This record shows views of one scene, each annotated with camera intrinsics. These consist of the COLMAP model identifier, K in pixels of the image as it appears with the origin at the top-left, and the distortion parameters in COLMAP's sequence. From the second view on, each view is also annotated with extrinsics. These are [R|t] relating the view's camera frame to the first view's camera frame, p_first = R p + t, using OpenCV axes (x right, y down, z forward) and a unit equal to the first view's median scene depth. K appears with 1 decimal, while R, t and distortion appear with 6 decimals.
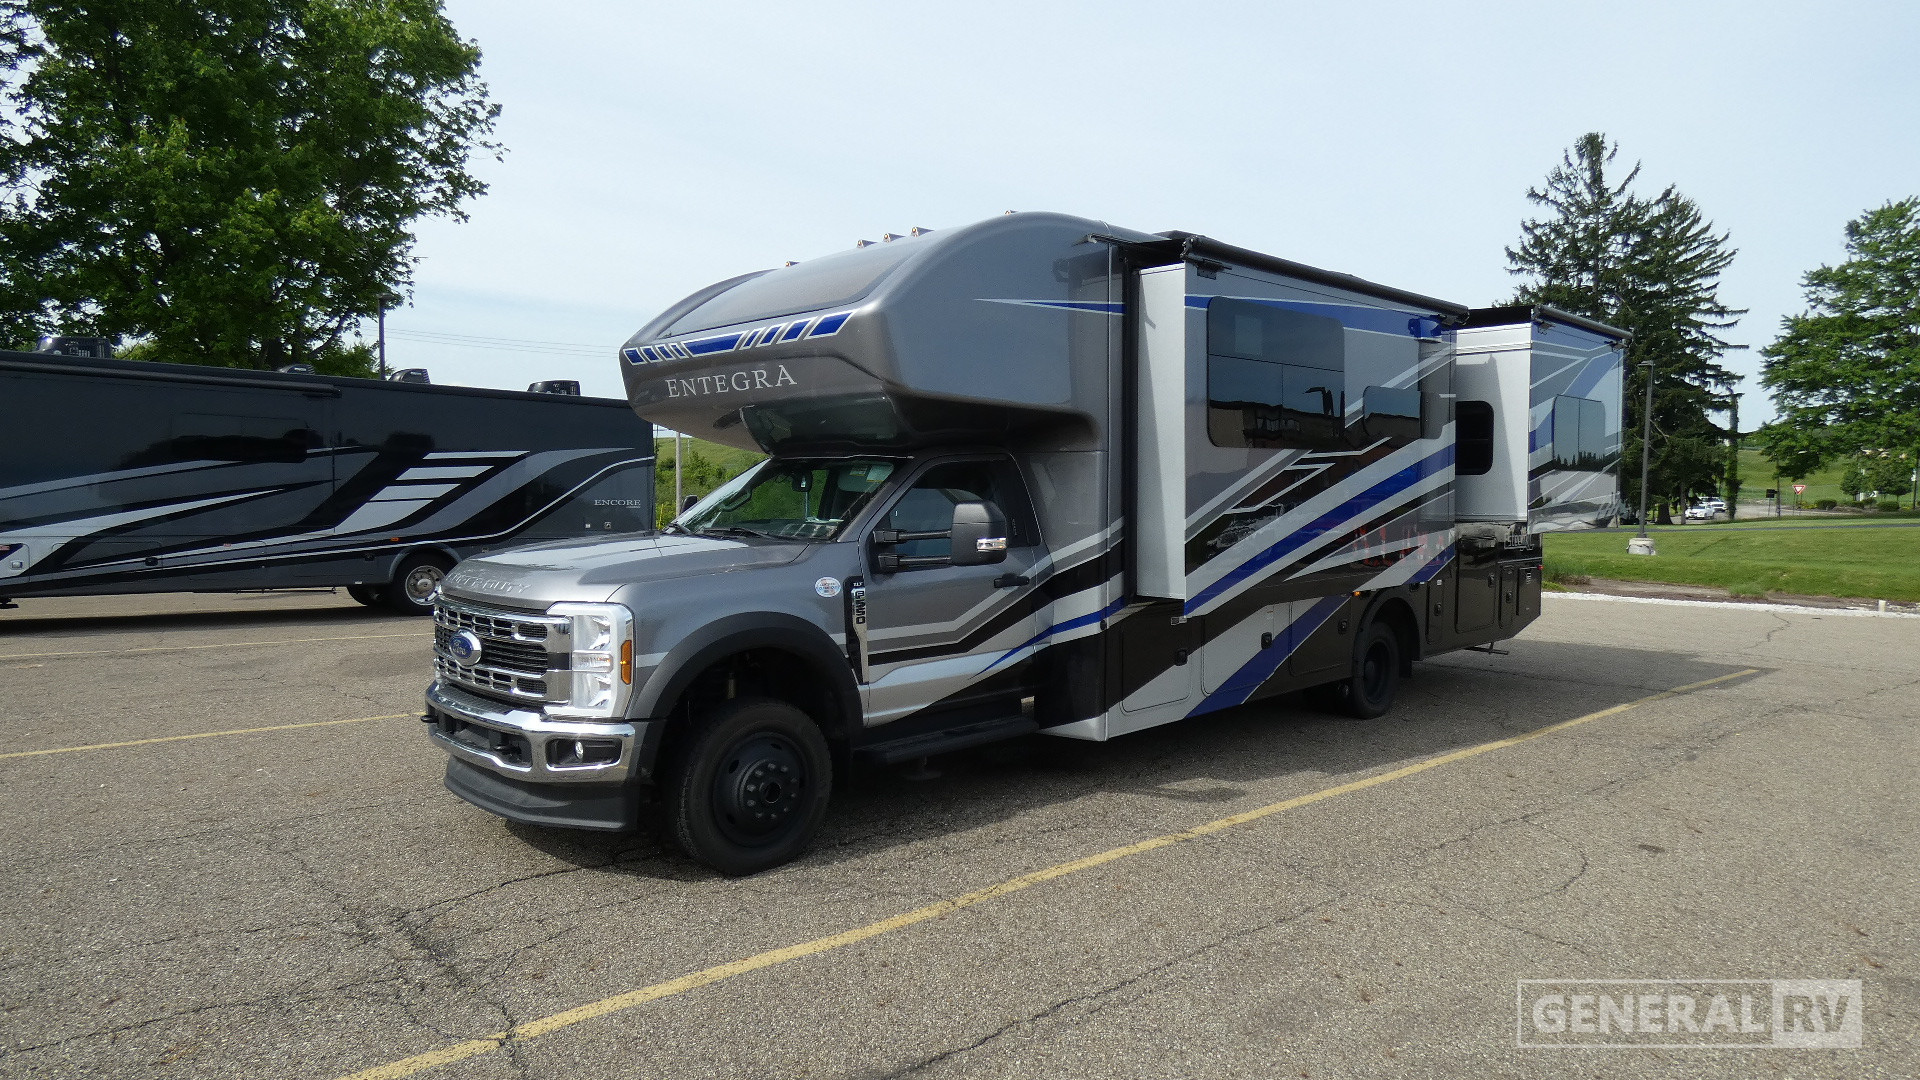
lens RADIAL K [[1149.2, 0, 955.6], [0, 1149.2, 534.6], [0, 0, 1]] dist [-0.003679, 0.001812]
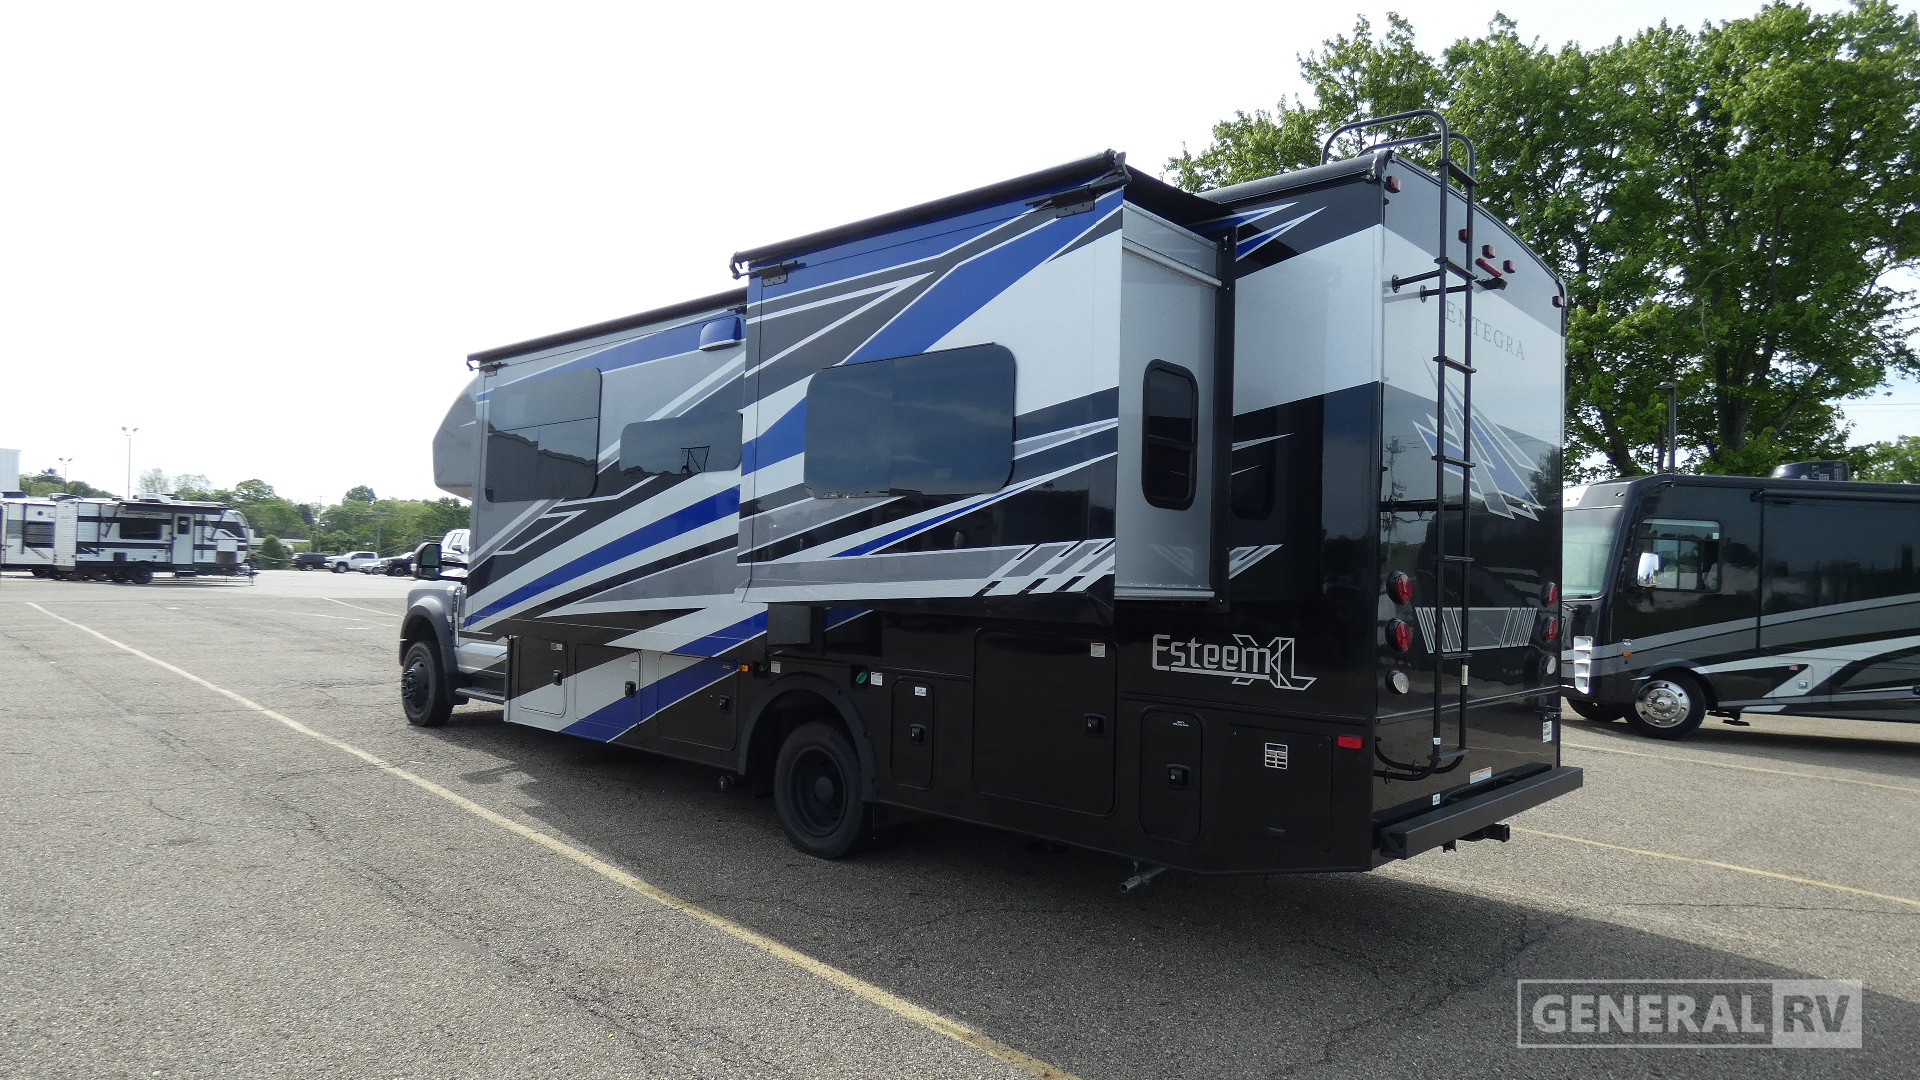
lens RADIAL K [[1149.2, 0, 955.6], [0, 1149.2, 534.6], [0, 0, 1]] dist [-0.003679, 0.001812]
pose [[0.061042, -0.039824, -0.997340, 1.323626], [-0.077719, 0.995980, -0.044527, -0.020563], [0.995105, 0.080230, 0.057702, 1.240897]]
